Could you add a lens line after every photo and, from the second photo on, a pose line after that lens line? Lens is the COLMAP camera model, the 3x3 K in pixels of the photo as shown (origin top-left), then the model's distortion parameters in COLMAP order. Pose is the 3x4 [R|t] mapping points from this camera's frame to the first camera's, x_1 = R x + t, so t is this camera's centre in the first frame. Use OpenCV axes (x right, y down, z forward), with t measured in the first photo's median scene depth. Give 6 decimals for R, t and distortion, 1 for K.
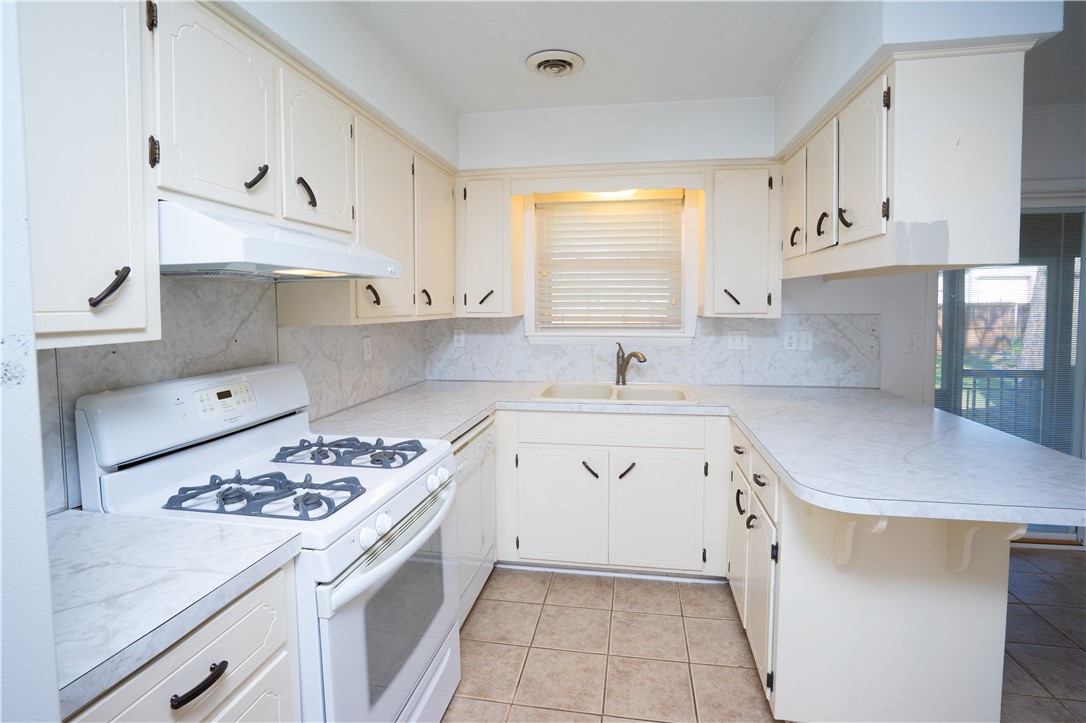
lens RADIAL K [[526.1, 0, 555.4], [0, 526.1, 327.8], [0, 0, 1]] dist [-0.048646, 0.012194]
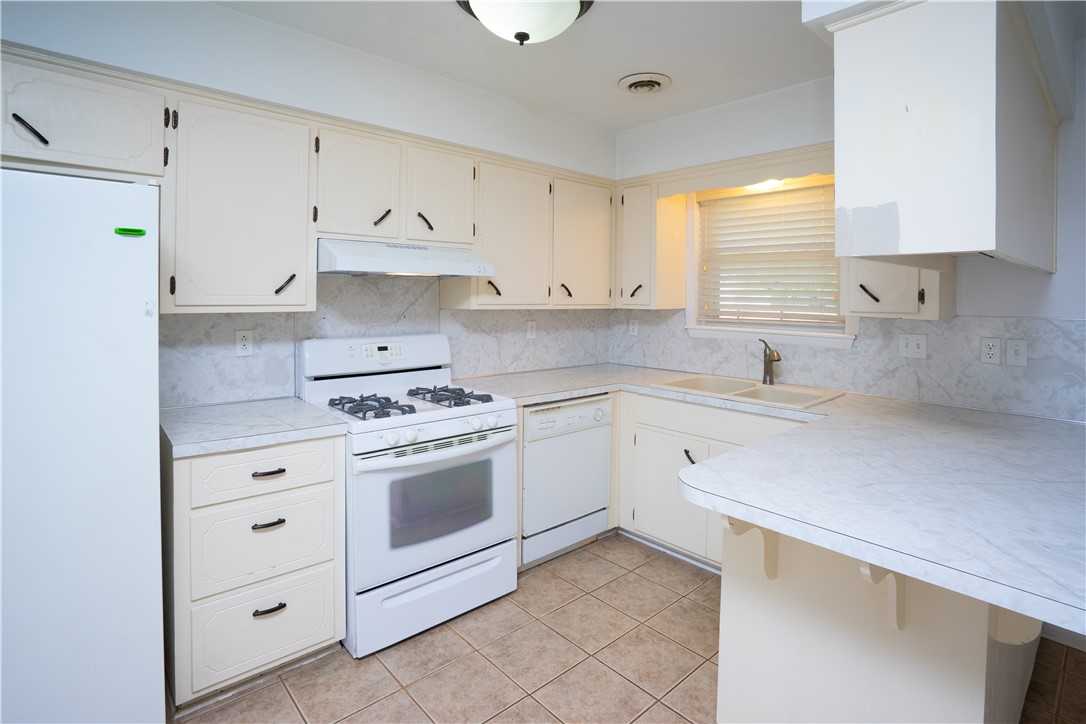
lens RADIAL K [[526.1, 0, 534.7], [0, 526.1, 302.5], [0, 0, 1]] dist [-0.048646, 0.012194]
pose [[0.787817, 0.022753, -0.615489, 0.436976], [-0.044894, 0.998781, -0.020541, -0.001617], [0.614271, 0.043815, 0.787878, -0.010894]]
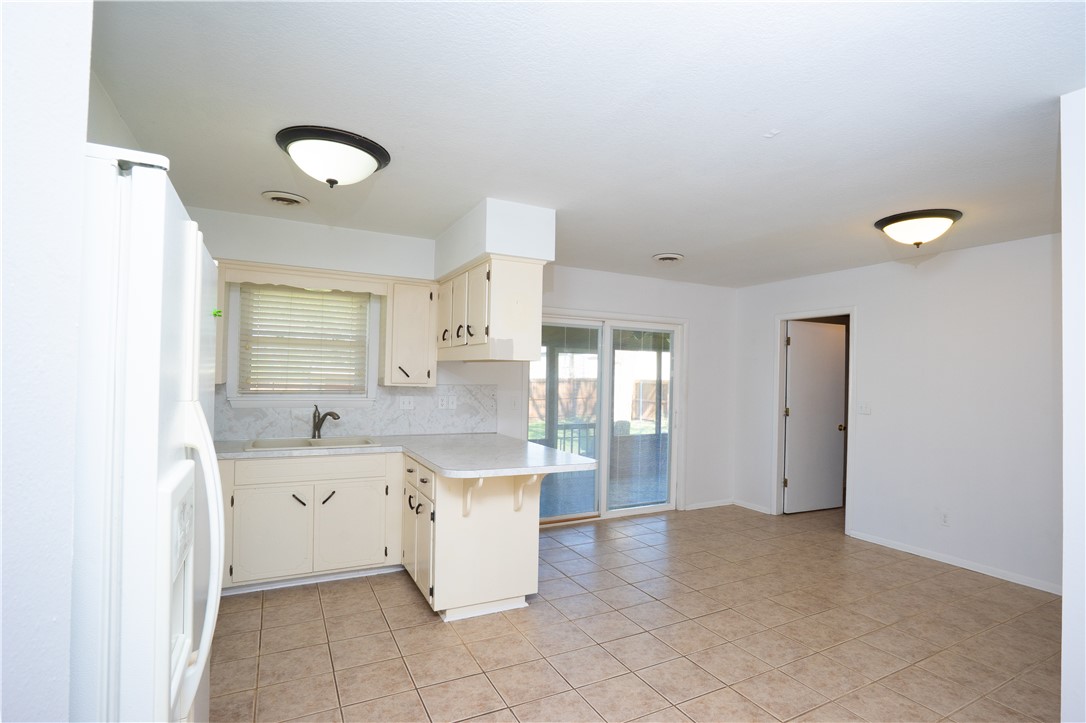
lens RADIAL K [[526.1, 0, 565.2], [0, 526.1, 370.4], [0, 0, 1]] dist [-0.048646, 0.012194]
pose [[0.798052, 0.027560, 0.601958, -0.187065], [0.006060, 0.998536, -0.053751, 0.018409], [-0.602558, 0.046544, 0.796716, -0.442828]]
